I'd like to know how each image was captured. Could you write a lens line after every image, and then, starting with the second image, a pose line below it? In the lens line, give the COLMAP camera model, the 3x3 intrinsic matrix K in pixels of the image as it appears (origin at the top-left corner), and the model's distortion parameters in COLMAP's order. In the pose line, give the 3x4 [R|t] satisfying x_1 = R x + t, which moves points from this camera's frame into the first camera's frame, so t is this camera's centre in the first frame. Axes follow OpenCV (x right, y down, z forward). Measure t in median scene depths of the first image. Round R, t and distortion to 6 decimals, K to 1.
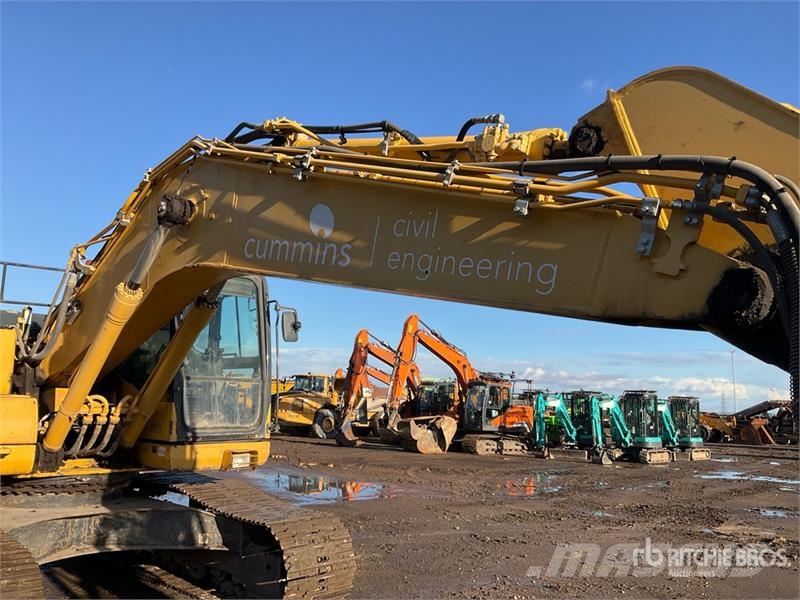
lens RADIAL K [[656.5, 0, 400.0], [0, 656.5, 300.0], [0, 0, 1]] dist [0.108666, -0.219989]
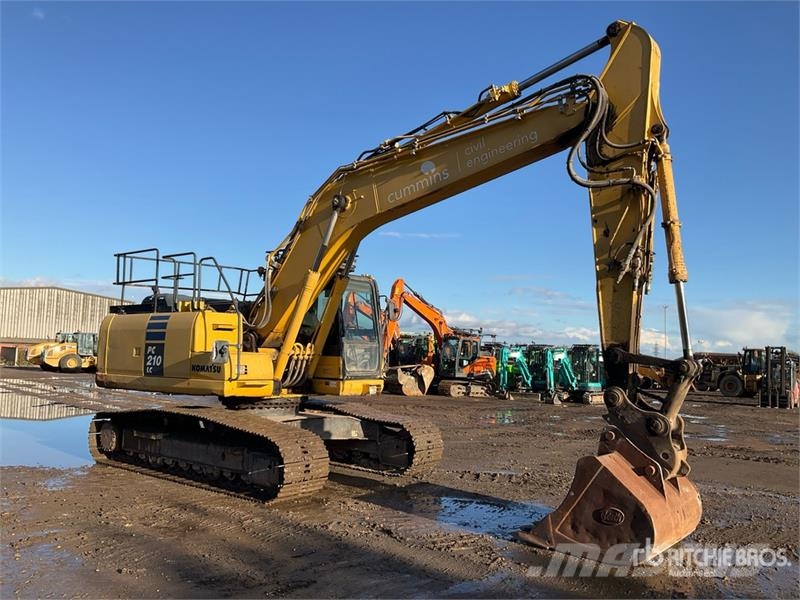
lens RADIAL K [[656.5, 0, 400.0], [0, 656.5, 300.0], [0, 0, 1]] dist [0.108666, -0.219989]
pose [[0.996703, 0.013364, 0.080033, -0.071739], [-0.019459, 0.996928, 0.075871, -0.028971], [-0.078773, -0.077178, 0.993901, -0.162075]]
